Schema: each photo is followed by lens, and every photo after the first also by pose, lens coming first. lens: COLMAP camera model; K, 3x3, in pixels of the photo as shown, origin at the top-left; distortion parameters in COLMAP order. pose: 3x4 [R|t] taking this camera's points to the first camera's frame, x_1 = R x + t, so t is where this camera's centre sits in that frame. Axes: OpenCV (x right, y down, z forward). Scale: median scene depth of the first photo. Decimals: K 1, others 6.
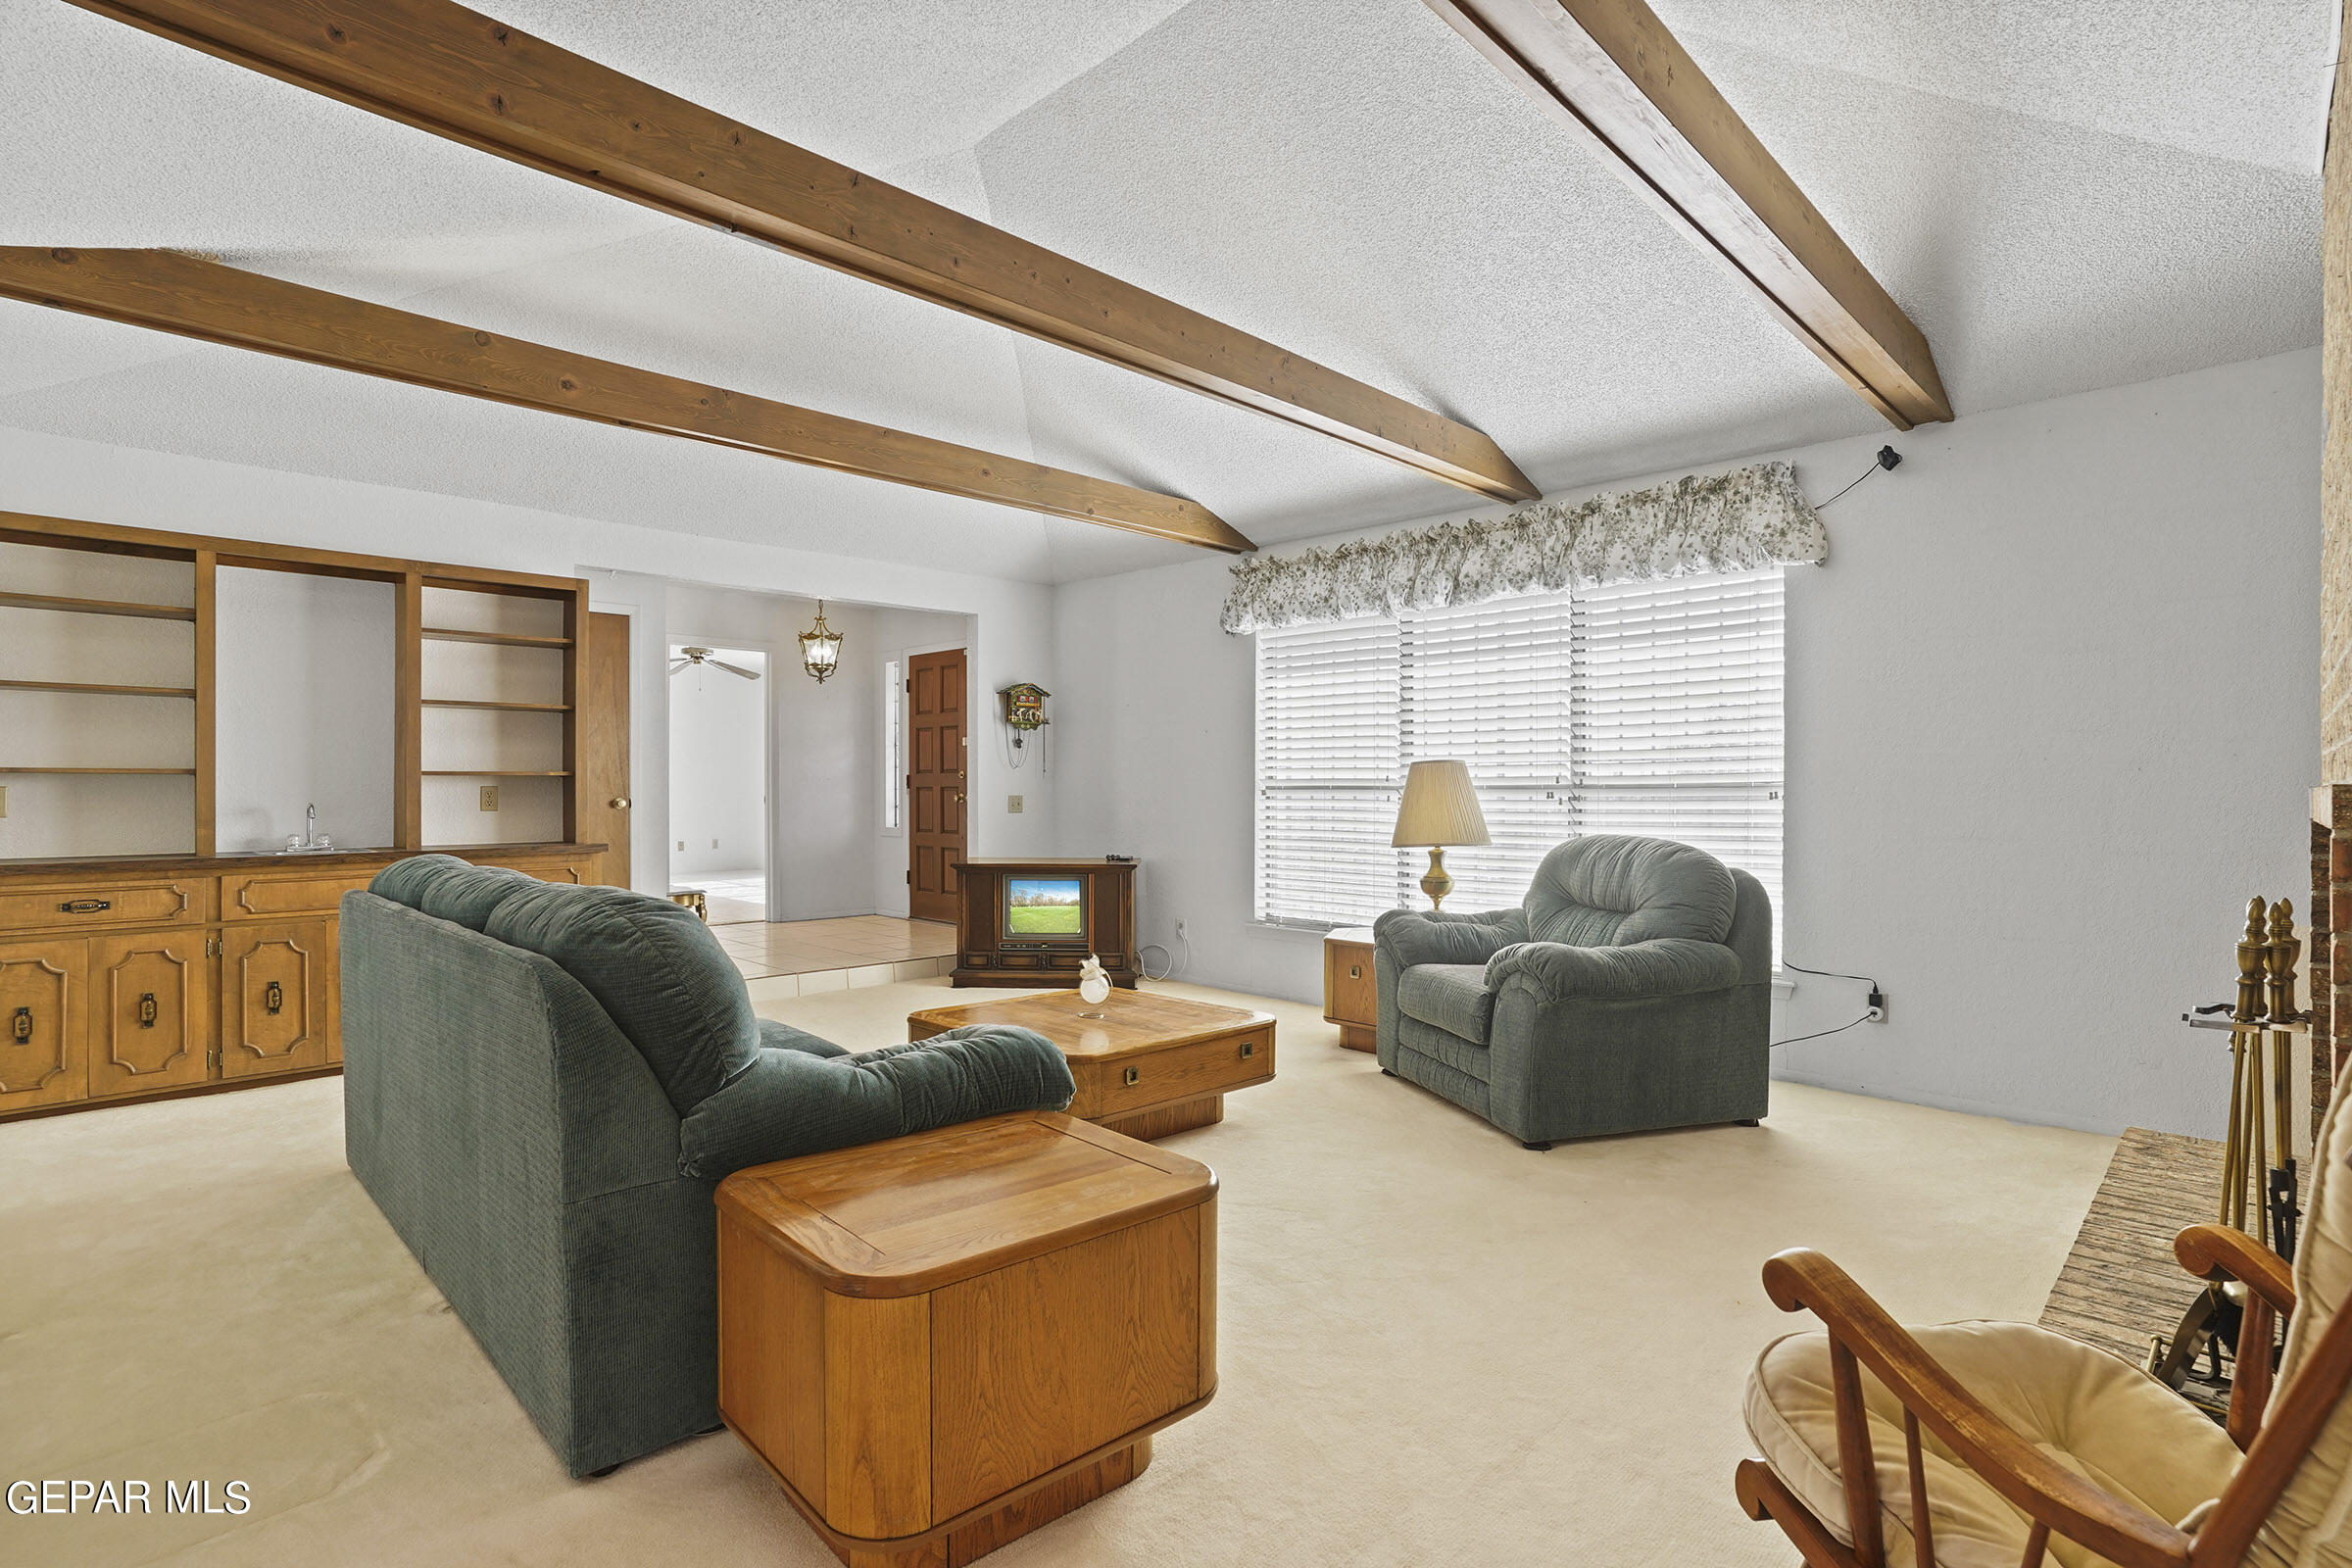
lens RADIAL K [[1156.9, 0, 1159.8], [0, 1156.9, 773.8], [0, 0, 1]] dist [-0.075487, 0.043718]
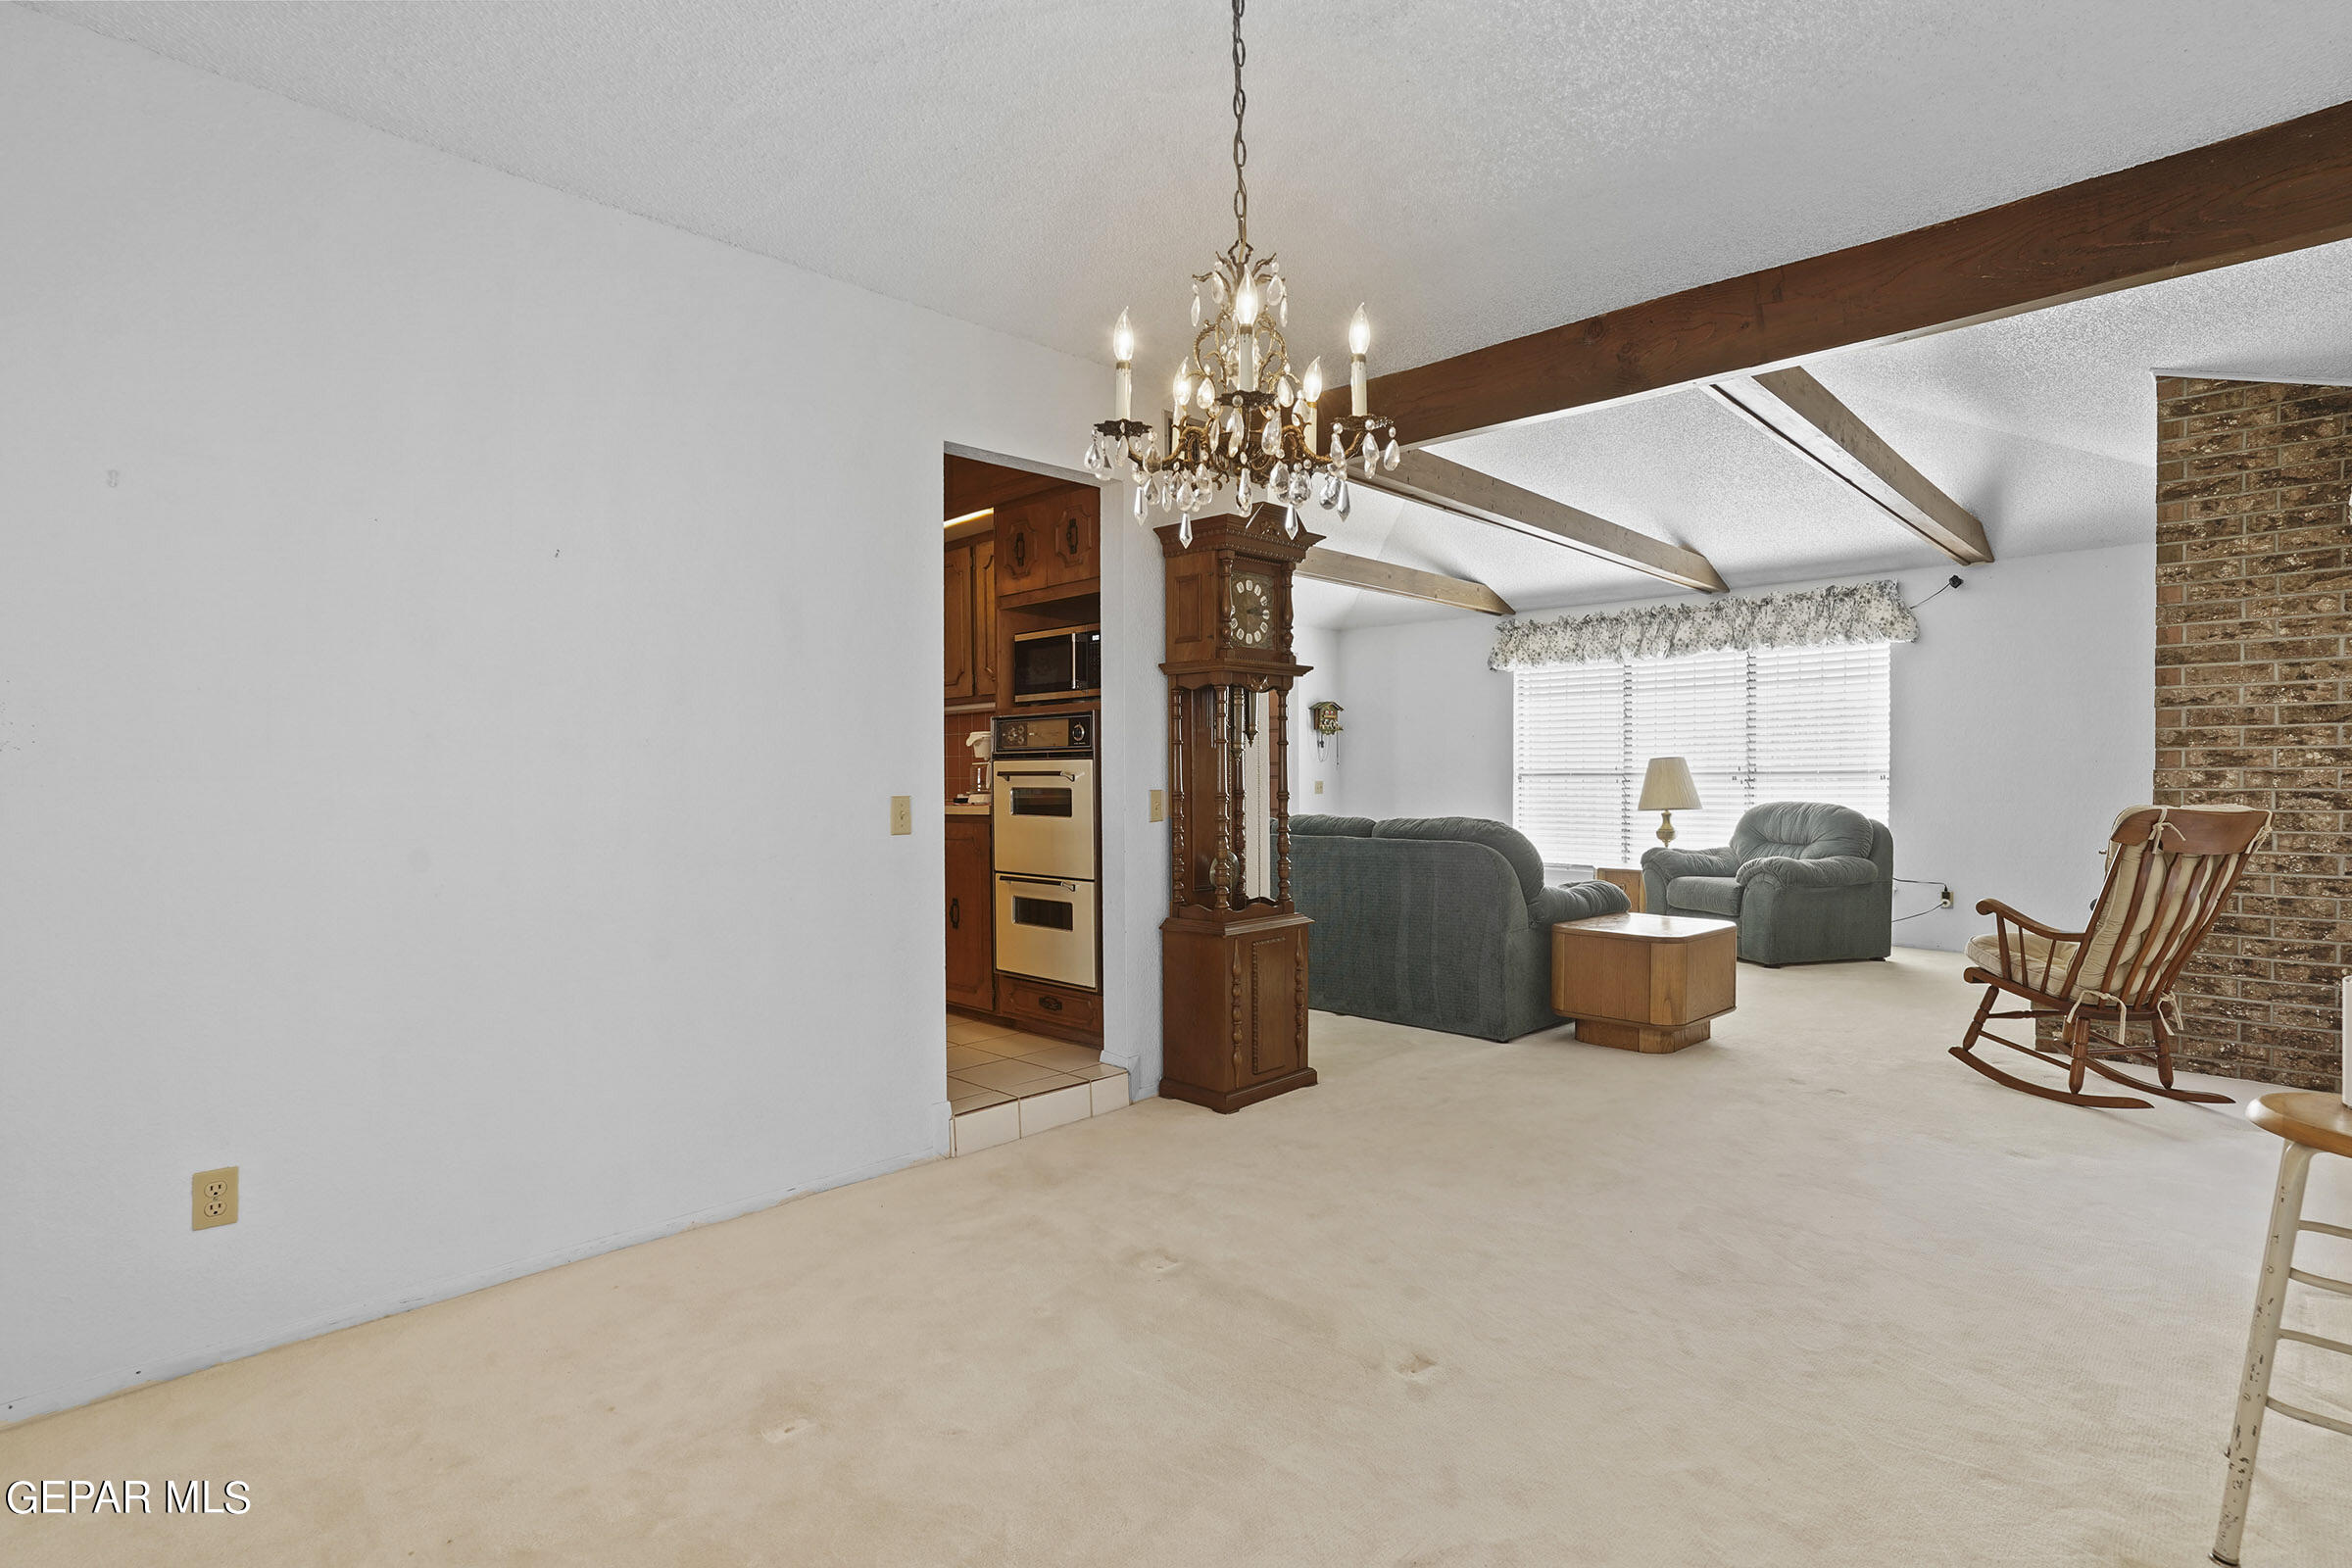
lens RADIAL K [[1156.9, 0, 1159.8], [0, 1156.9, 773.8], [0, 0, 1]] dist [-0.075487, 0.043718]
pose [[0.999965, -0.004221, 0.007216, -0.477303], [0.004161, 0.999956, 0.008362, -0.004253], [-0.007251, -0.008332, 0.999939, -0.584596]]
